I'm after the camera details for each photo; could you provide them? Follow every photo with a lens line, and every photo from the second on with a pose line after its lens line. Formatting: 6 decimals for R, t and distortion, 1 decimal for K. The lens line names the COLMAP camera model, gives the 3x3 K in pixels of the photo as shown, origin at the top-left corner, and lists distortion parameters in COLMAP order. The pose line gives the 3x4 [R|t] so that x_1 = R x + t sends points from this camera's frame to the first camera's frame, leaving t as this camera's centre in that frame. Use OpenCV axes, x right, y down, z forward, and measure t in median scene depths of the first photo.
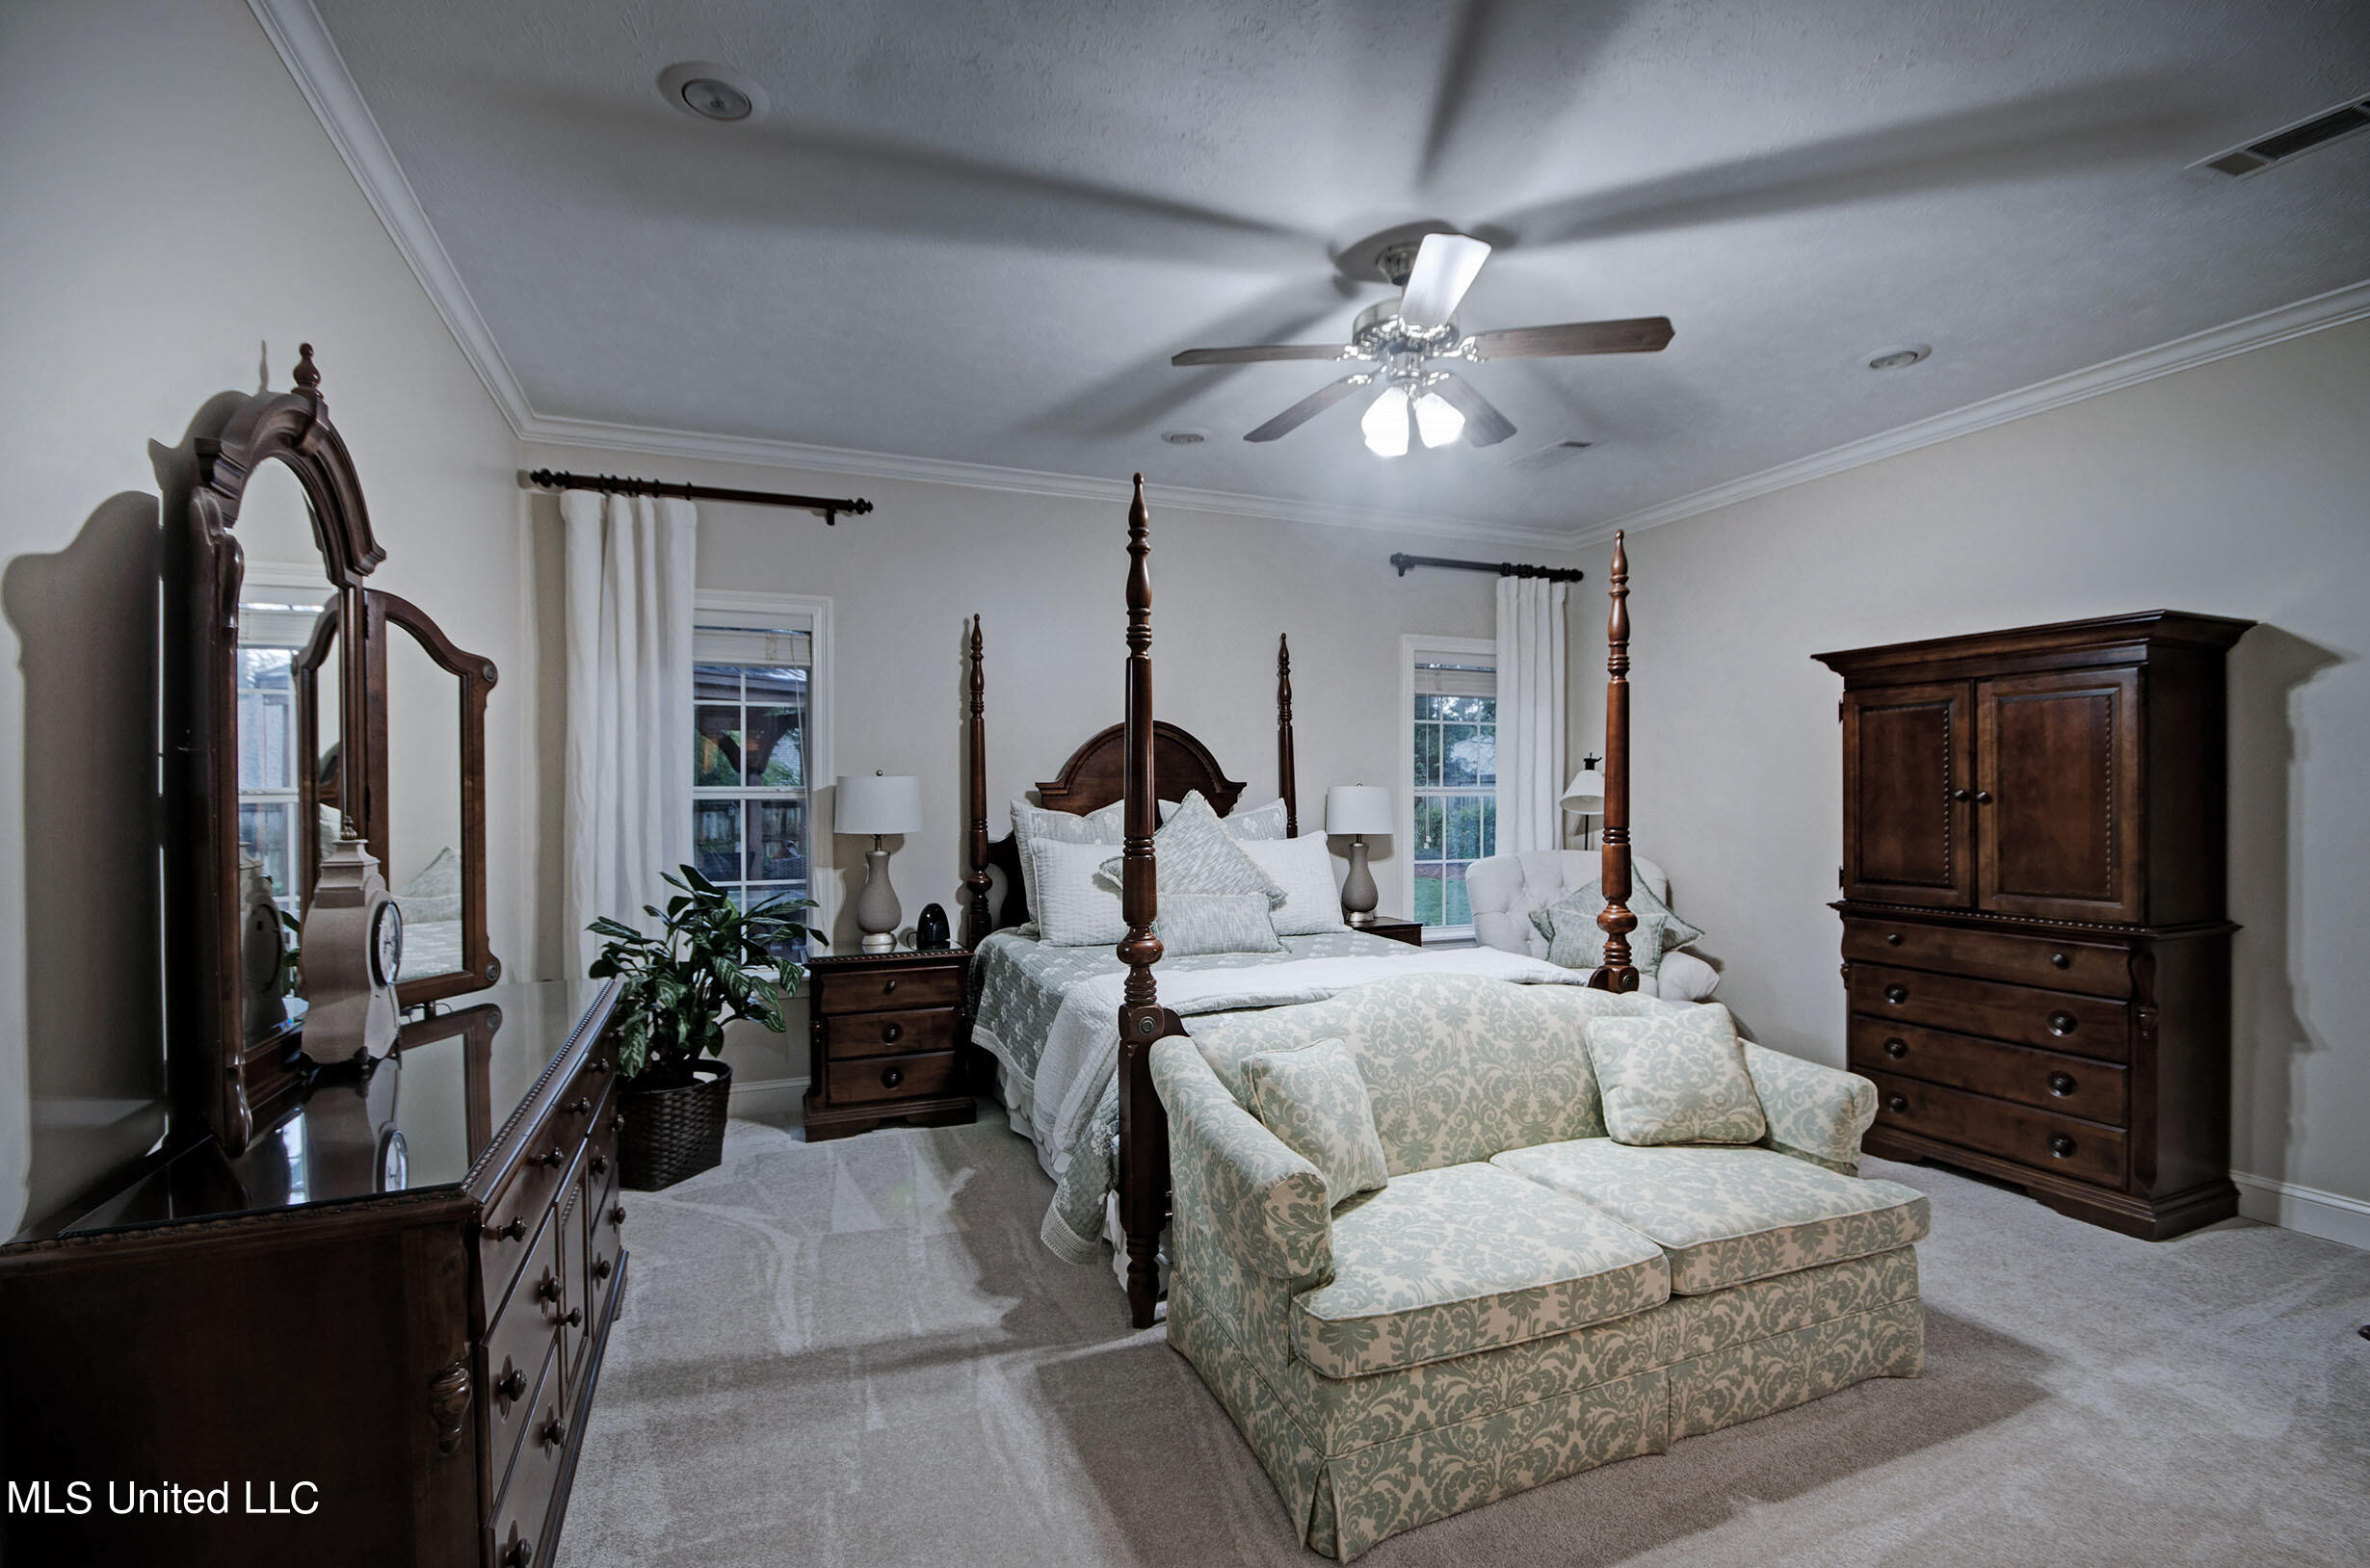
lens RADIAL K [[1043.4, 0, 1180.1], [0, 1043.4, 795.6], [0, 0, 1]] dist [0.005027, 0.000212]
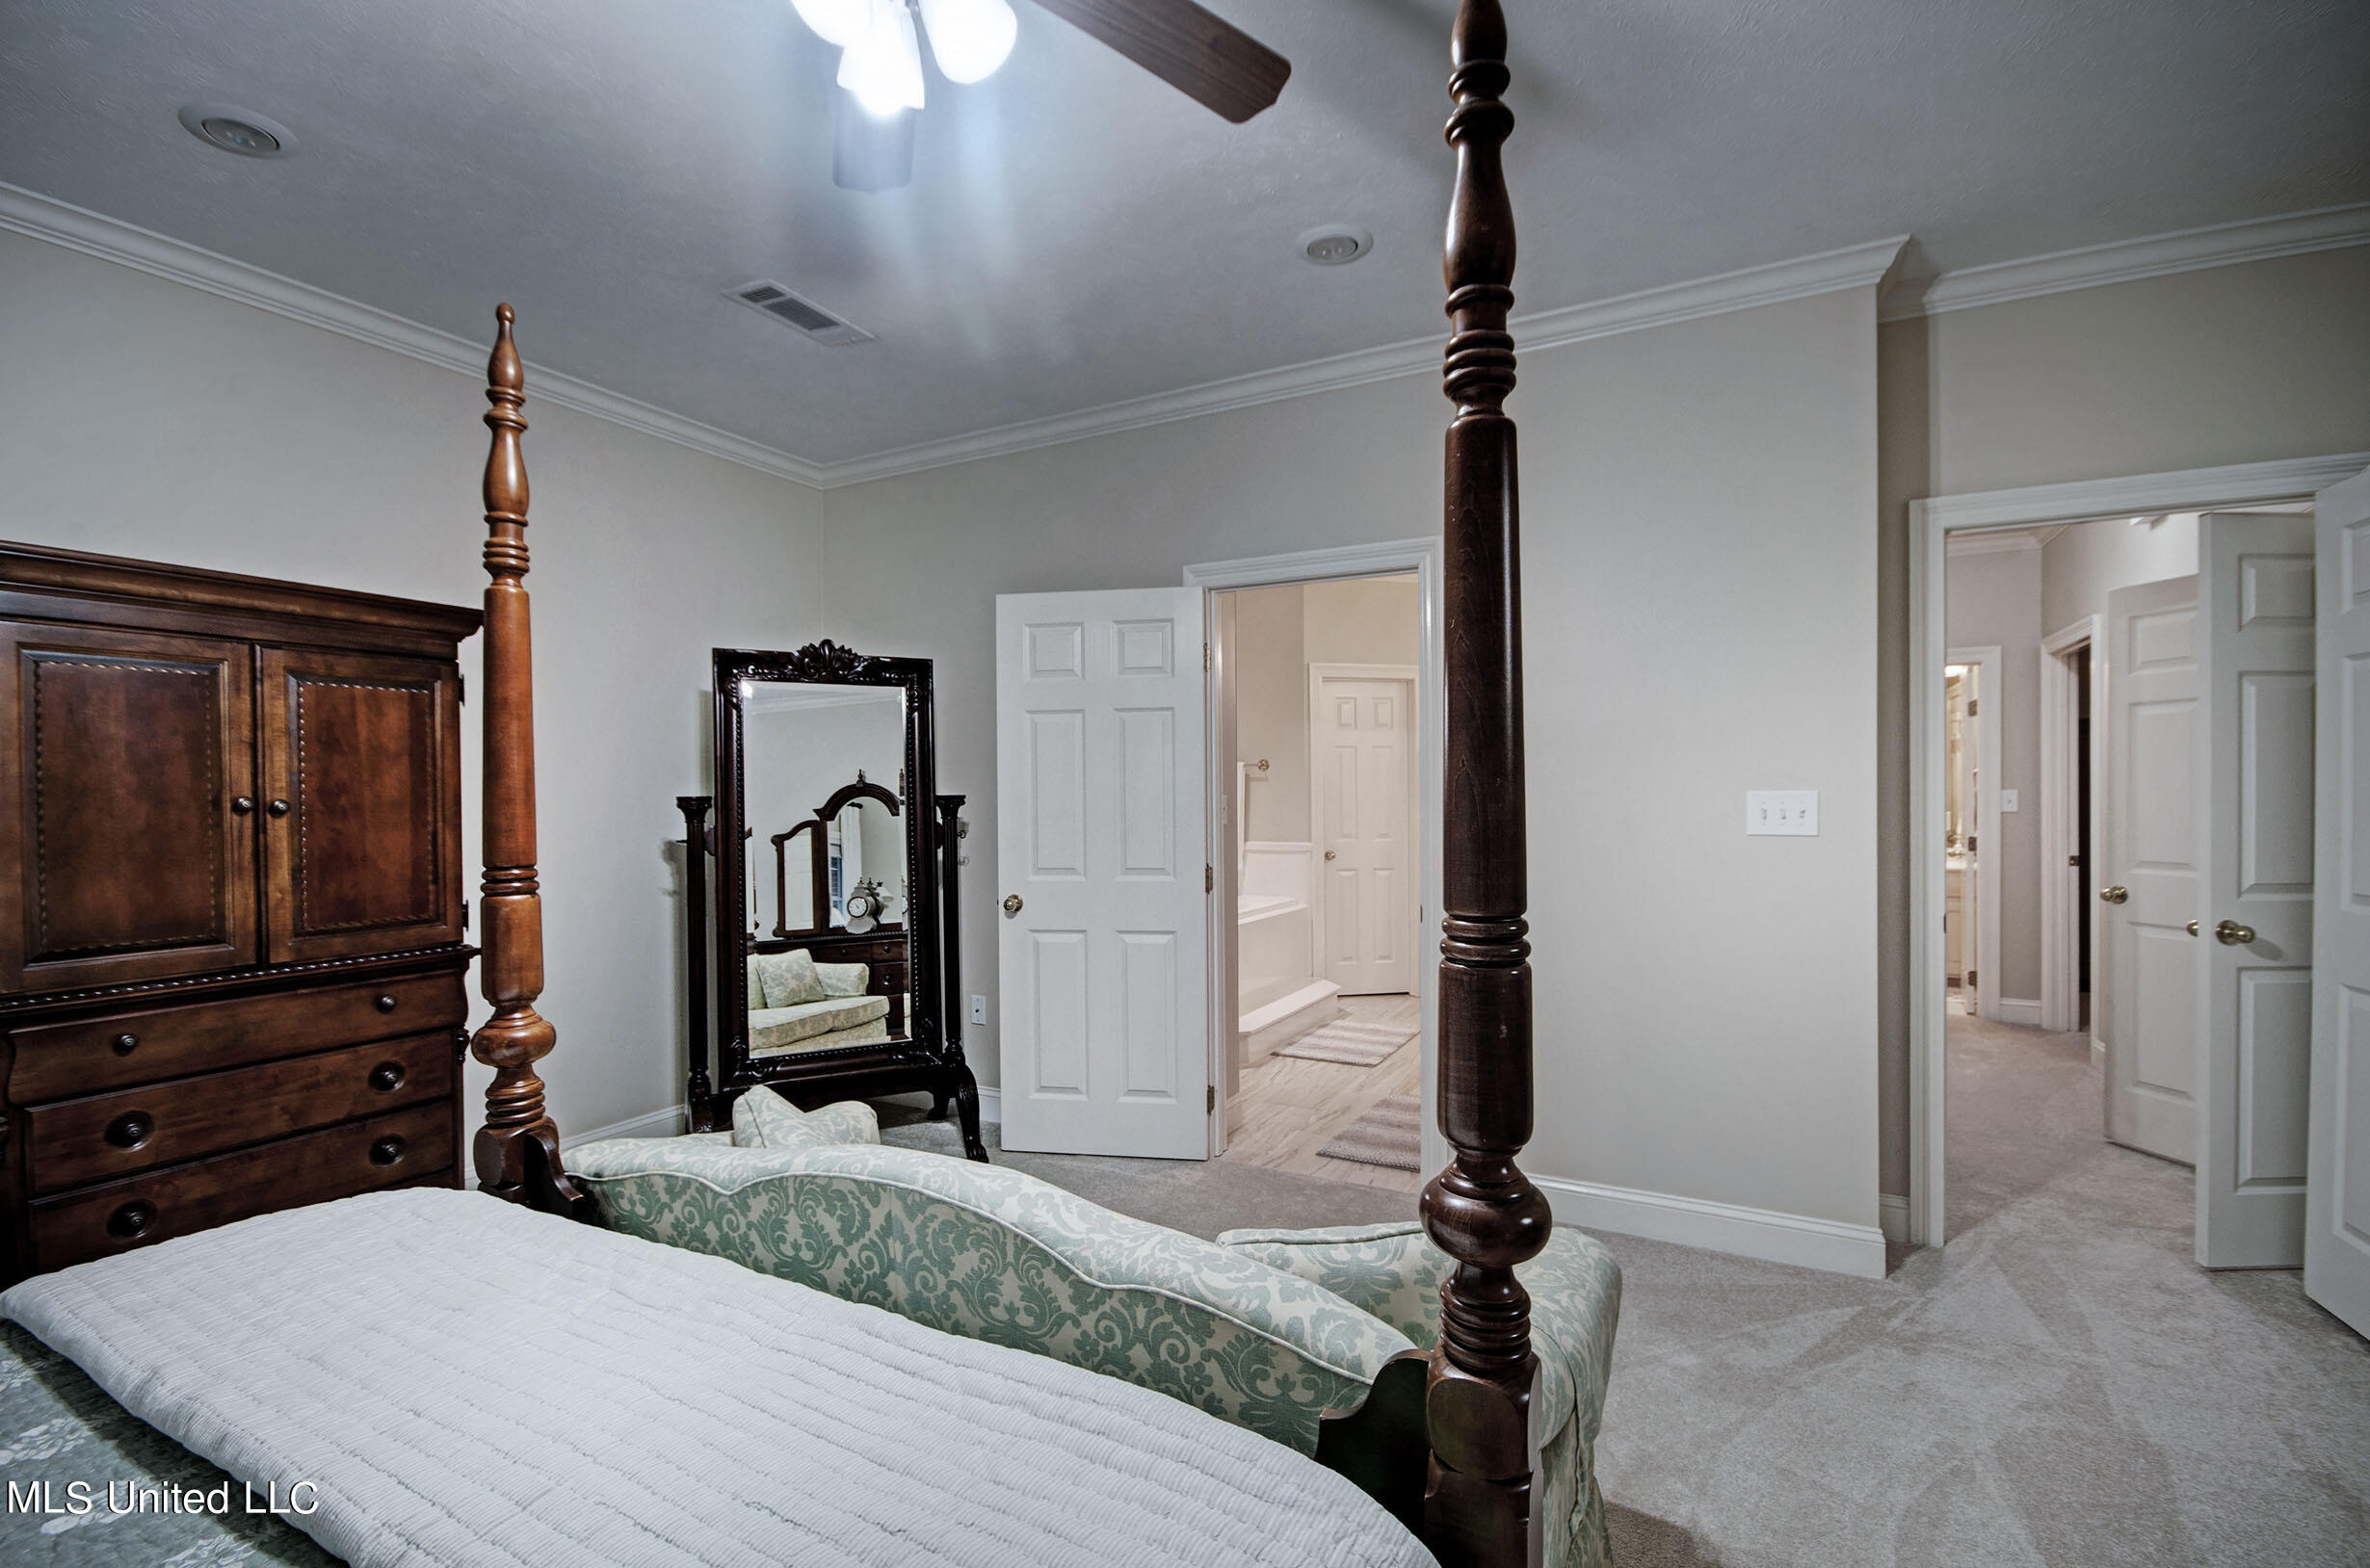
lens RADIAL K [[1043.4, 0, 1188.1], [0, 1043.4, 795.2], [0, 0, 1]] dist [0.005027, 0.000212]
pose [[-0.628959, 0.005596, 0.777418, -0.198050], [0.006654, 0.999976, -0.001814, -0.001350], [-0.777410, 0.004032, -0.628982, 0.987341]]
